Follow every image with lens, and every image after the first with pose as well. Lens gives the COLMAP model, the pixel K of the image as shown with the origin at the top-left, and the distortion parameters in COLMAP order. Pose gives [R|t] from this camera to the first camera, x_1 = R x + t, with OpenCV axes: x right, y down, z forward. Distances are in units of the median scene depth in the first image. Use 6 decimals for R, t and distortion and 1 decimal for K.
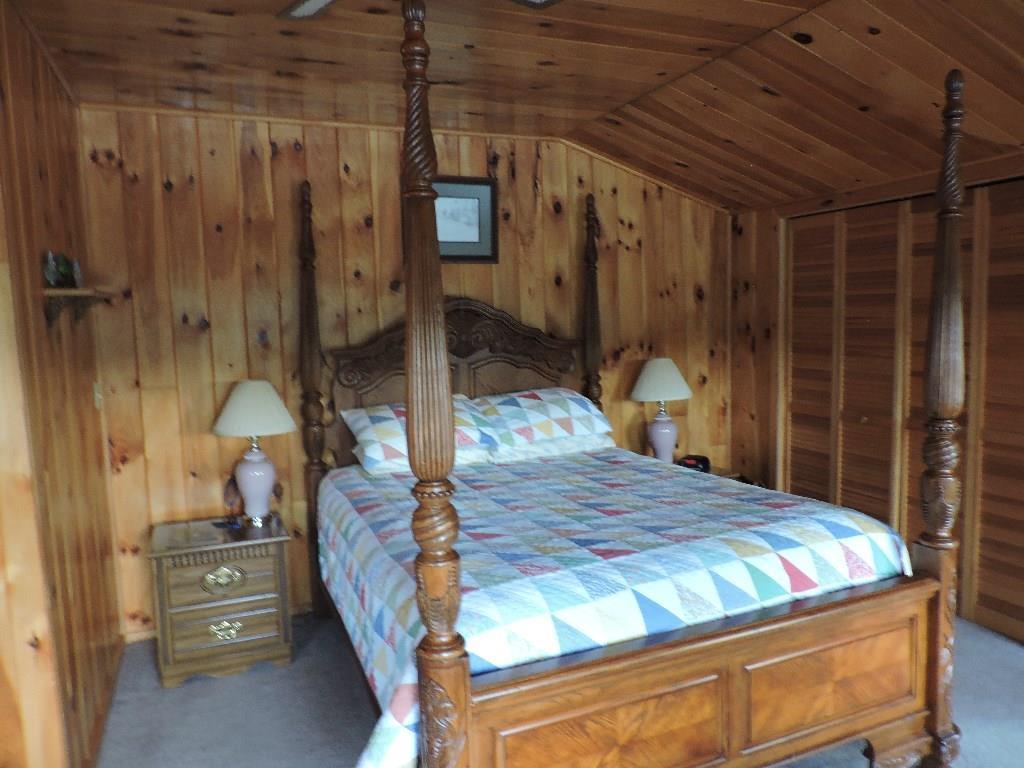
lens RADIAL K [[721.2, 0, 516.8], [0, 721.2, 389.6], [0, 0, 1]] dist [-0.031927, 0.009515]
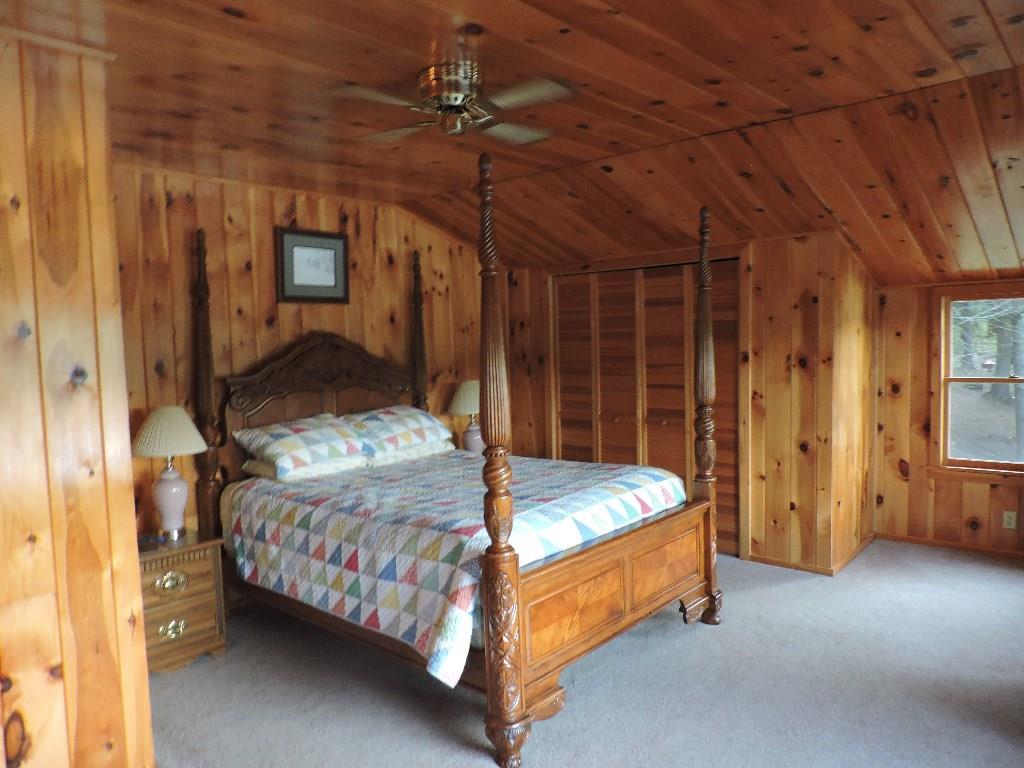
lens RADIAL K [[721.2, 0, 516.8], [0, 721.2, 389.6], [0, 0, 1]] dist [-0.031927, 0.009515]
pose [[0.896704, -0.027321, 0.441786, -0.335640], [0.047698, 0.998246, -0.035079, 0.024120], [-0.440052, 0.052528, 0.896434, -0.206538]]
